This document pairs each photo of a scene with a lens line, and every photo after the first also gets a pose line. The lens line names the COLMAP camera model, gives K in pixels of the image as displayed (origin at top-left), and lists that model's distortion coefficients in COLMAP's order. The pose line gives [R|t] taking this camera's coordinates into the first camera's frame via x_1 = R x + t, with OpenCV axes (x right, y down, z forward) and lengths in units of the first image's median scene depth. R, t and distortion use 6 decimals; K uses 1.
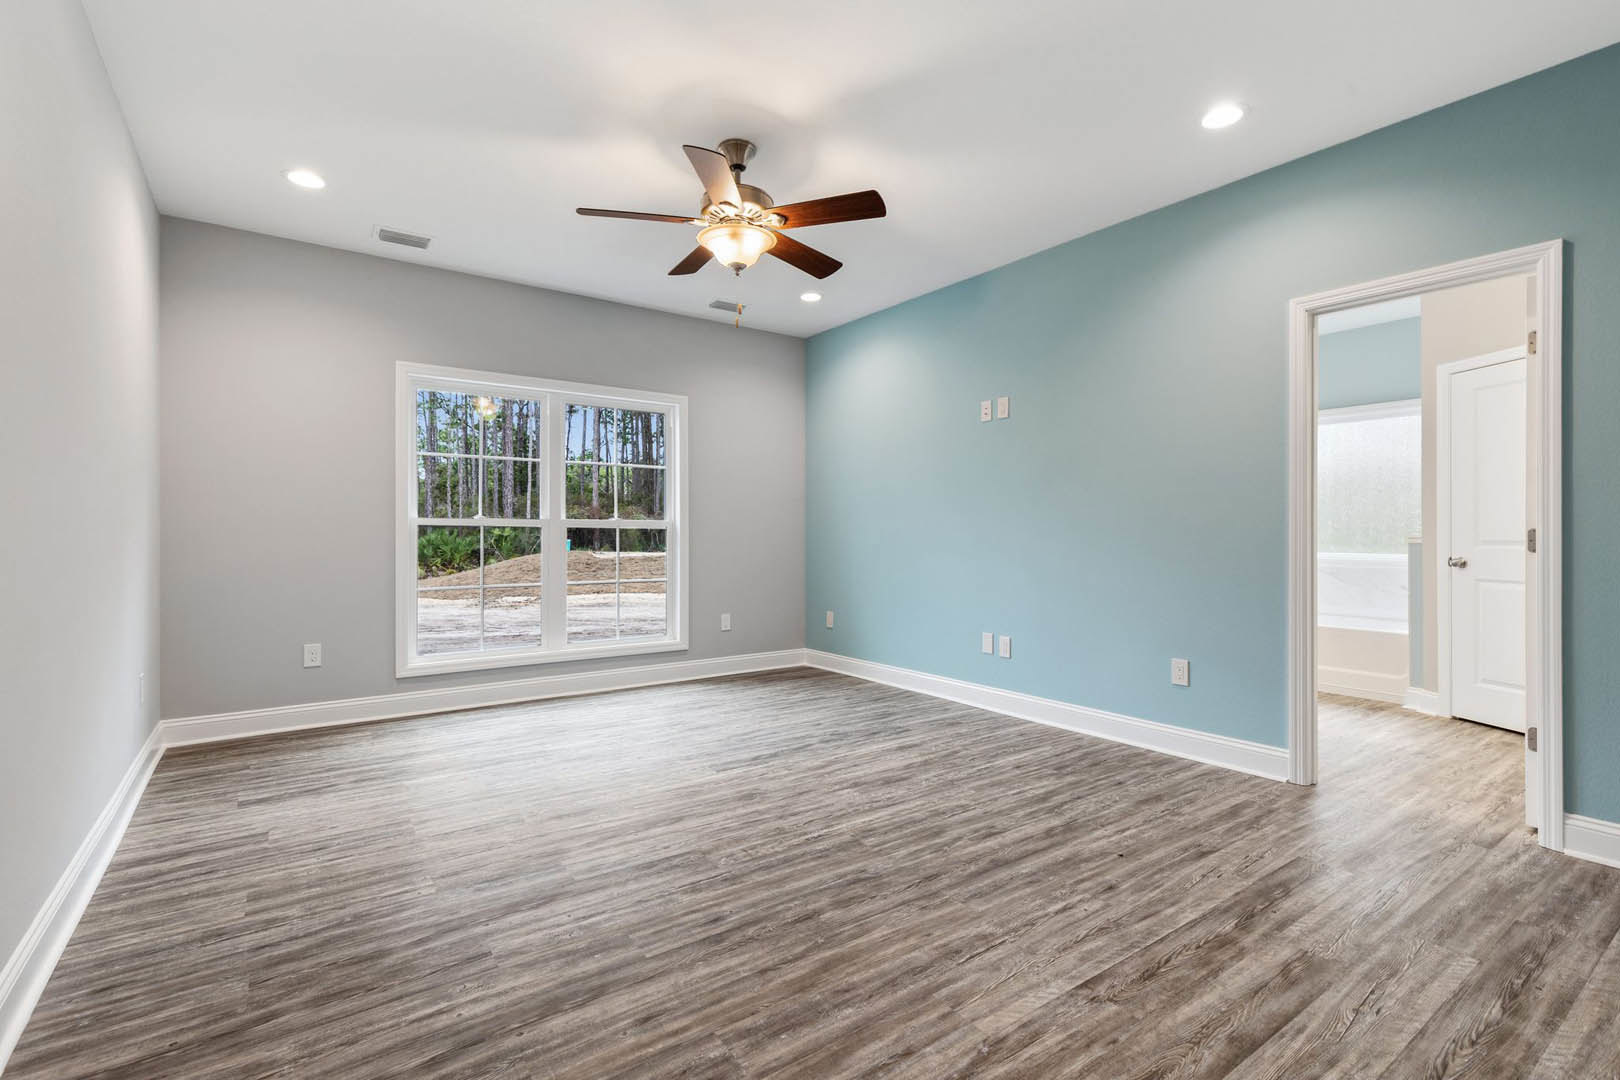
lens RADIAL K [[736.7, 0, 806.9], [0, 736.7, 543.1], [0, 0, 1]] dist [0.022893, 0.000039]
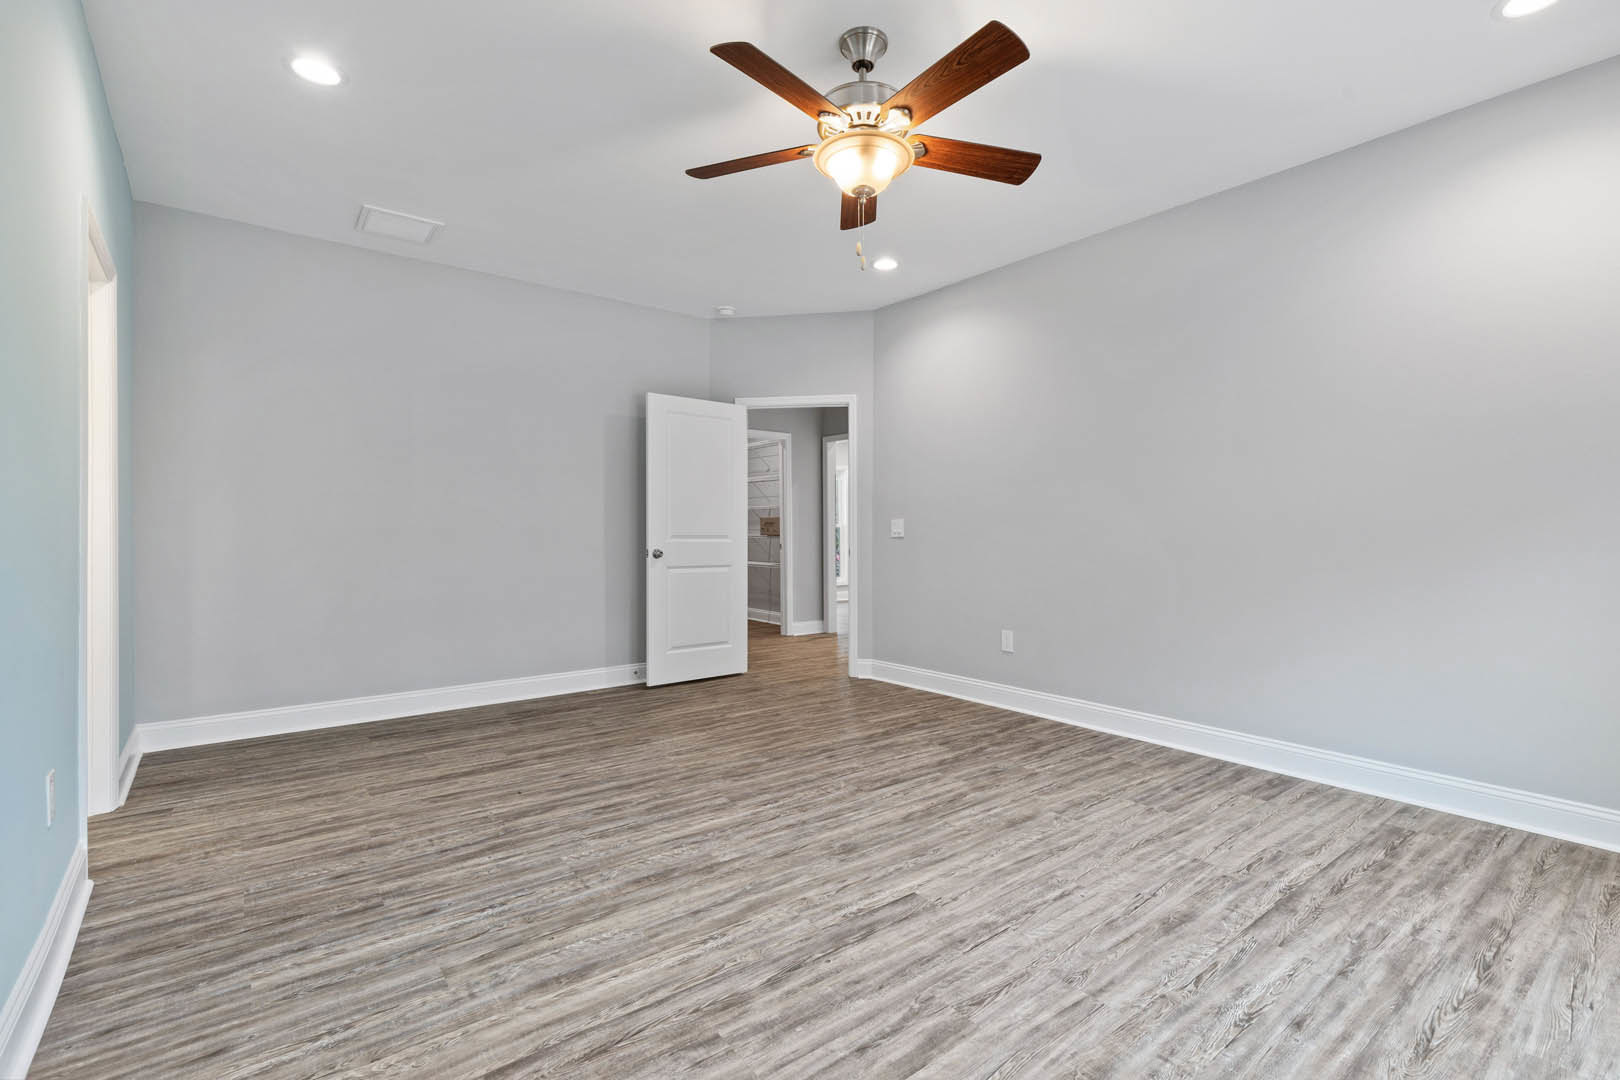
lens RADIAL K [[736.7, 0, 812.0], [0, 736.7, 535.3], [0, 0, 1]] dist [0.022893, 0.000039]
pose [[-0.998810, -0.000292, -0.048773, 0.001465], [-0.001108, 0.999860, 0.016721, -0.022616], [0.048762, 0.016756, -0.998670, 2.071350]]
